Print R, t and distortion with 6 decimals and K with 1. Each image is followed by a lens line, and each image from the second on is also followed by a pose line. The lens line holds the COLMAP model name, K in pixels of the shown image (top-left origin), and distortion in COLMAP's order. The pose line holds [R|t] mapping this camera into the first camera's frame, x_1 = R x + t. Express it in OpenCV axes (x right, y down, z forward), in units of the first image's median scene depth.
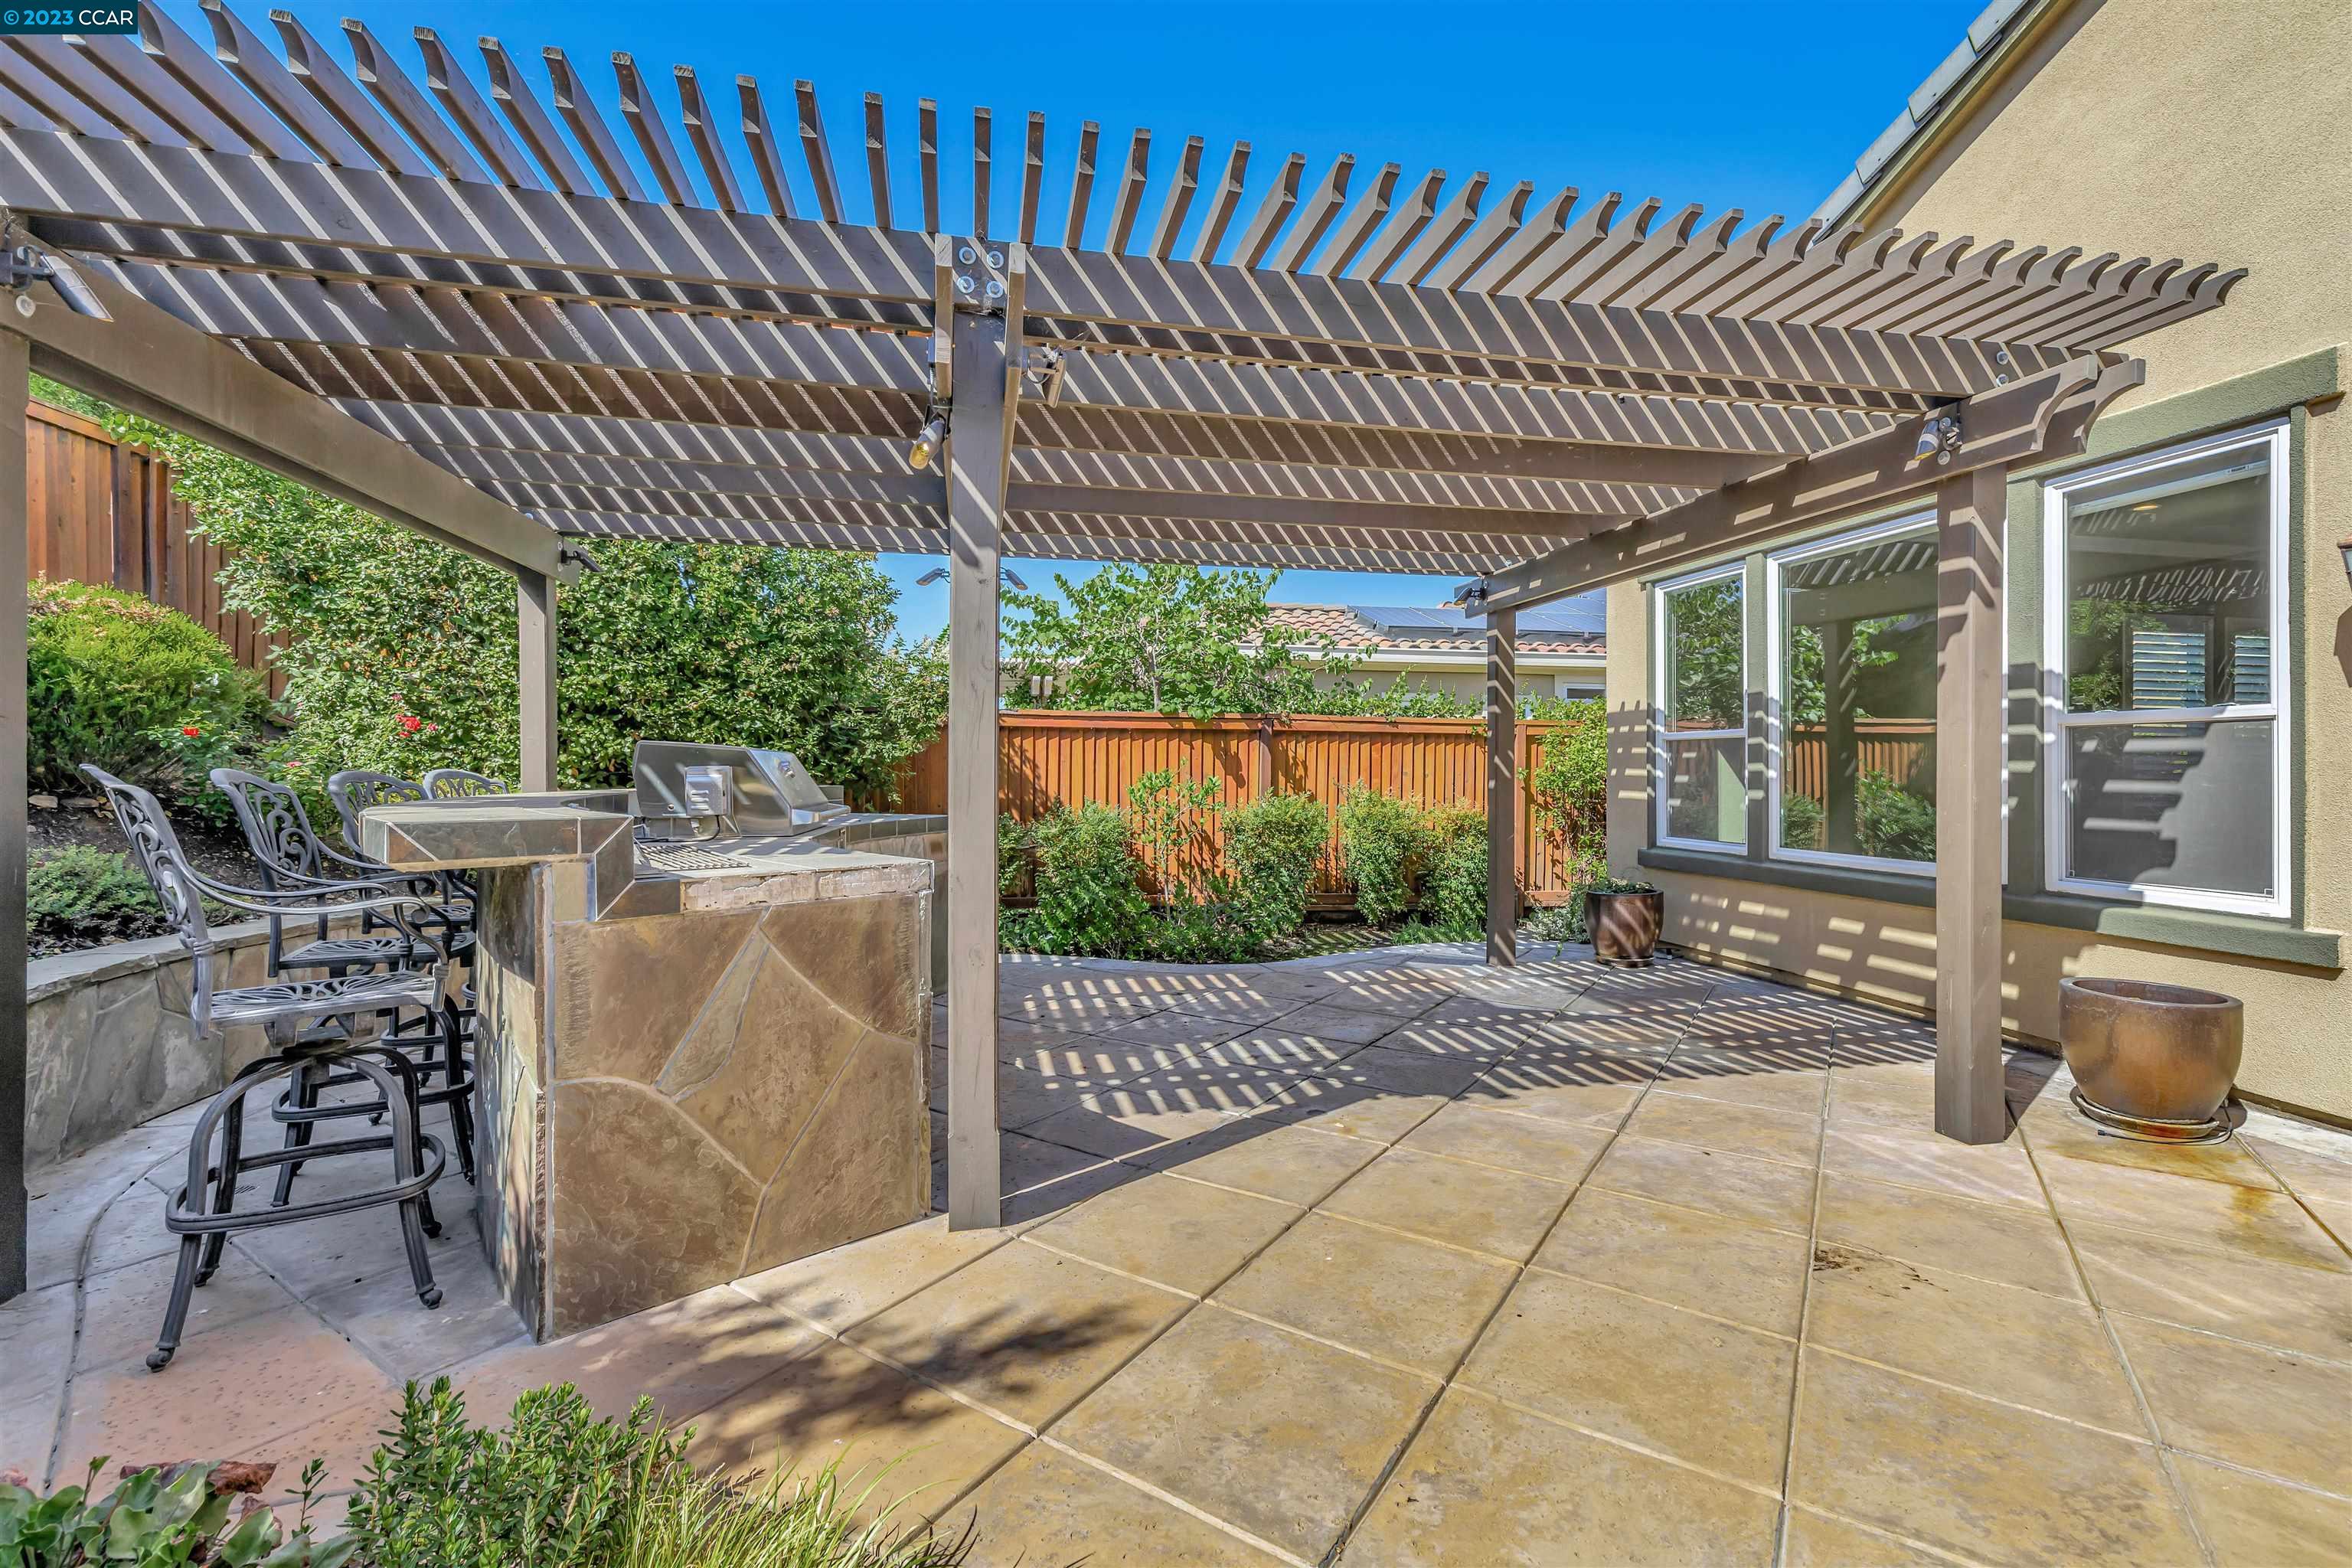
lens RADIAL K [[1063.9, 0, 1204.3], [0, 1063.9, 767.8], [0, 0, 1]] dist [0.001981, -0.000675]
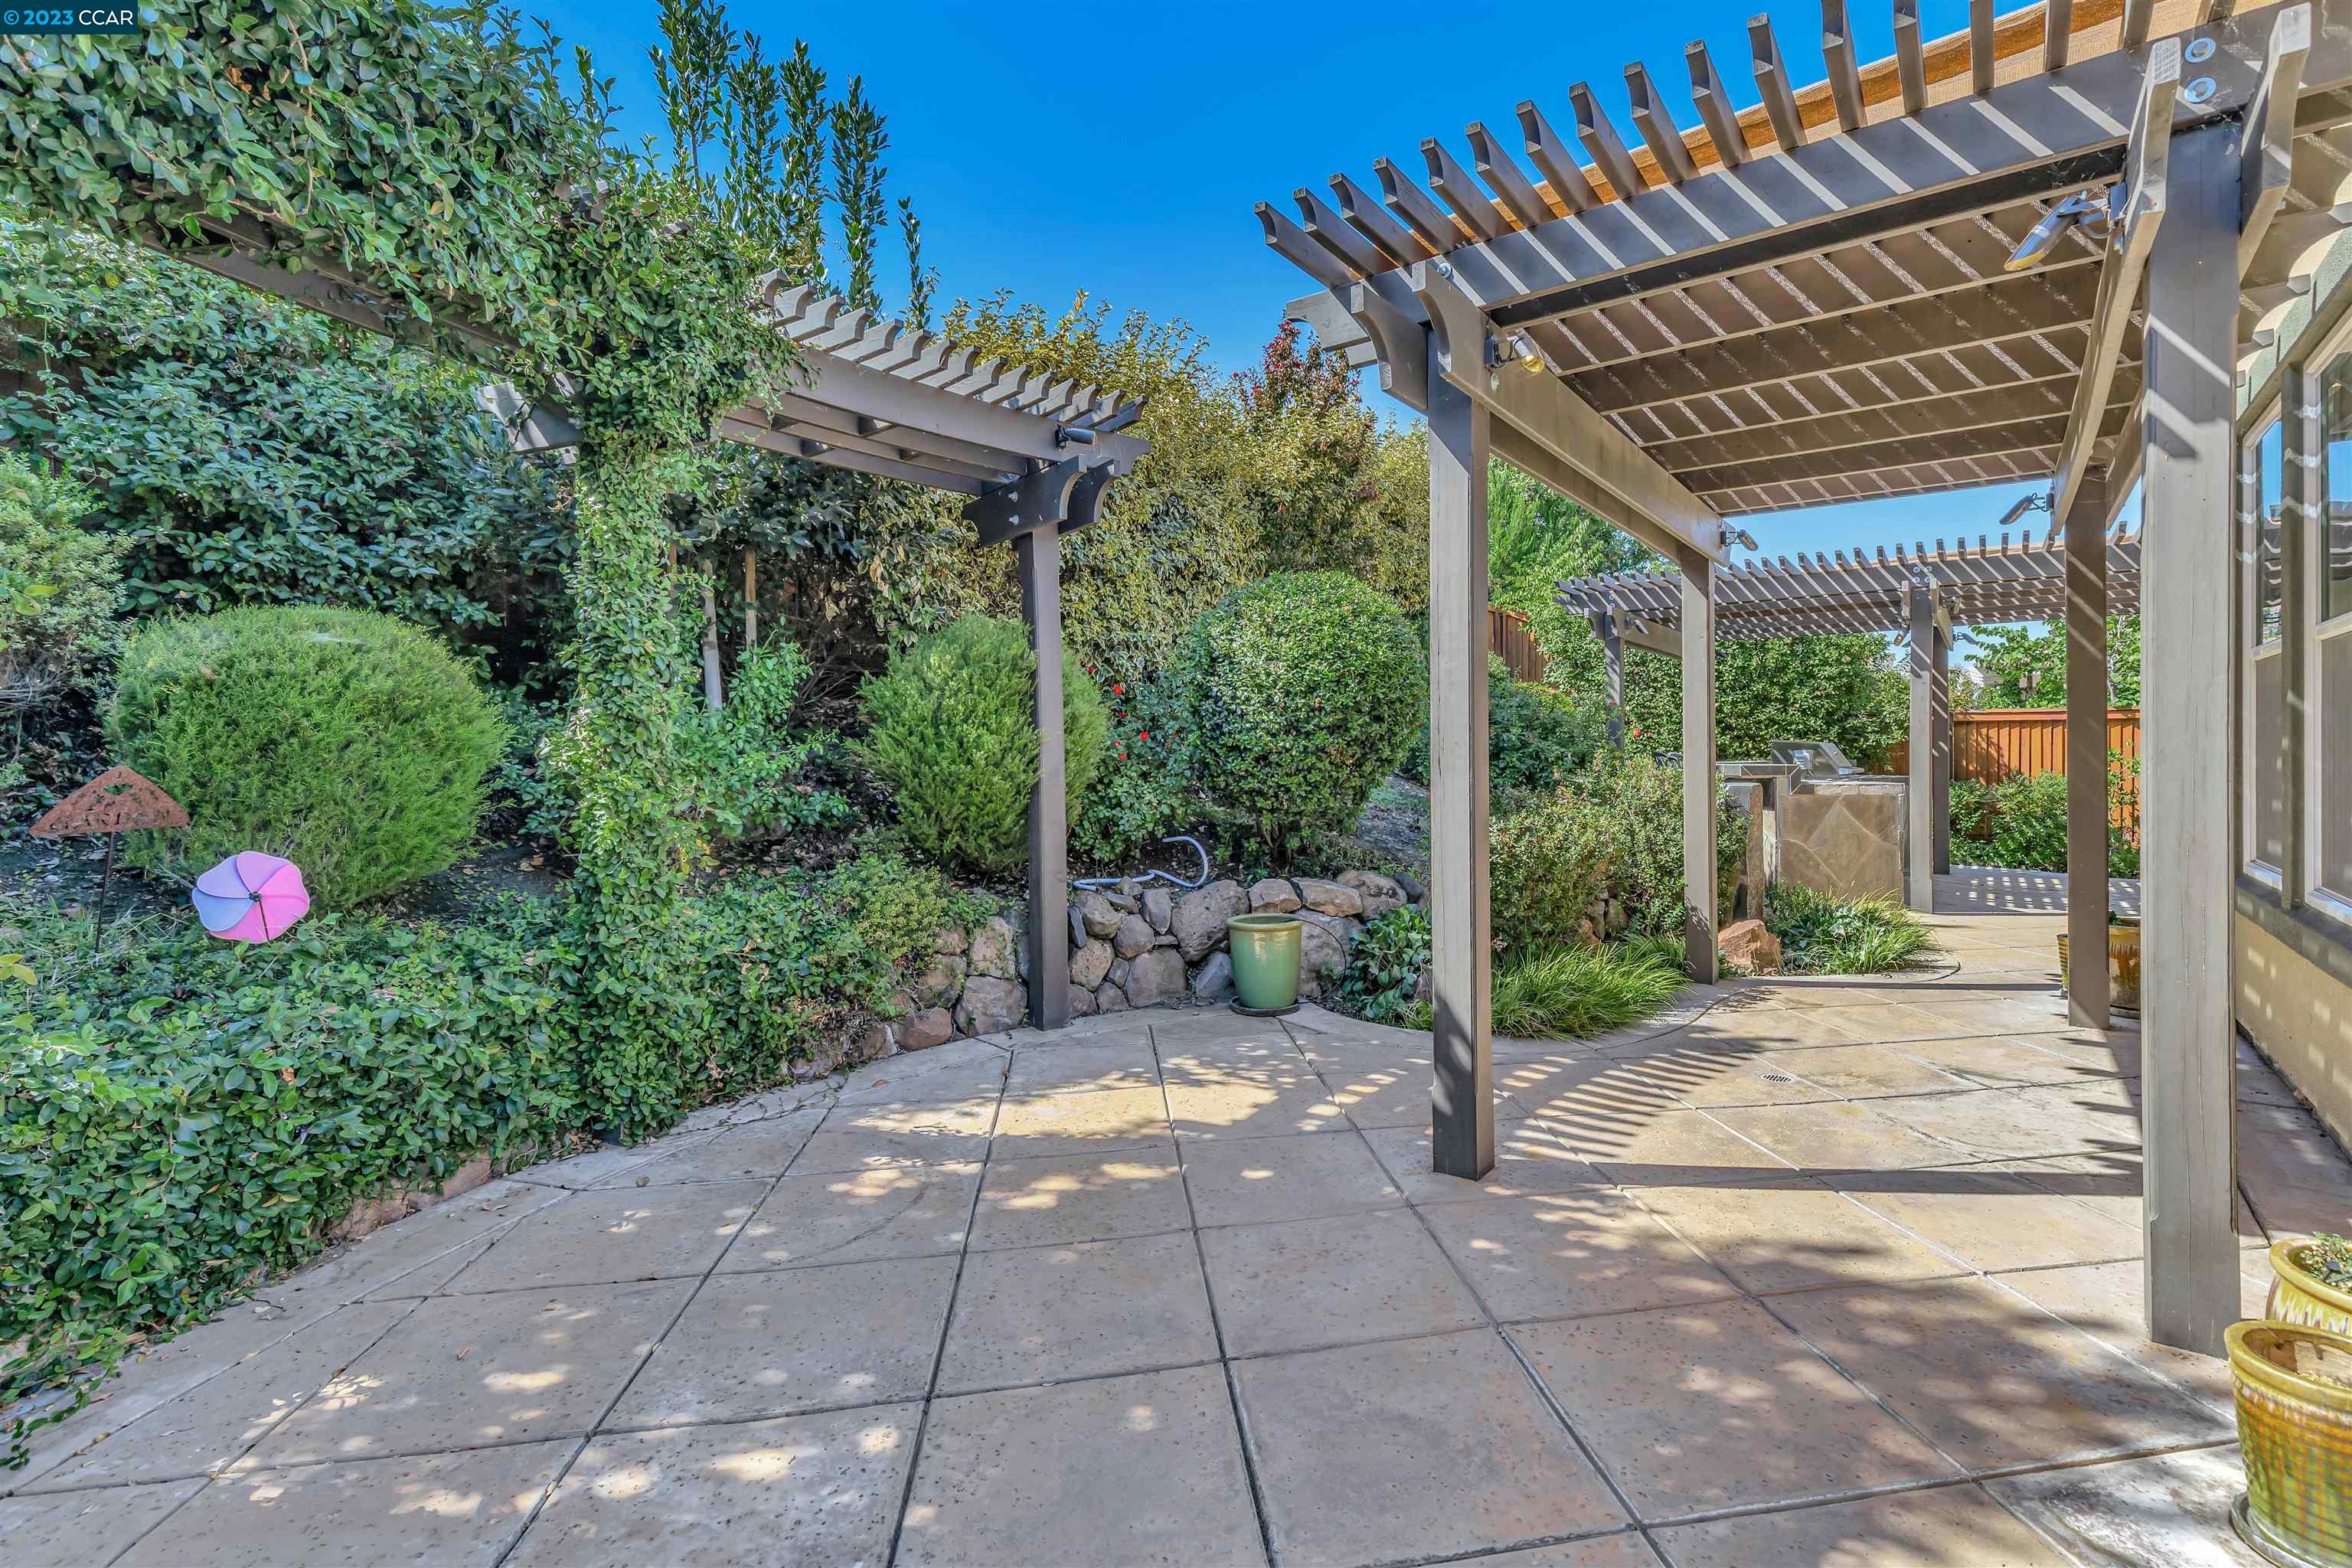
lens RADIAL K [[1063.9, 0, 1204.3], [0, 1063.9, 767.8], [0, 0, 1]] dist [0.001981, -0.000675]
pose [[0.655476, 0.000435, -0.755216, 0.281914], [0.010805, 0.999892, 0.009954, -0.000204], [0.755139, -0.014685, 0.655401, -0.956719]]
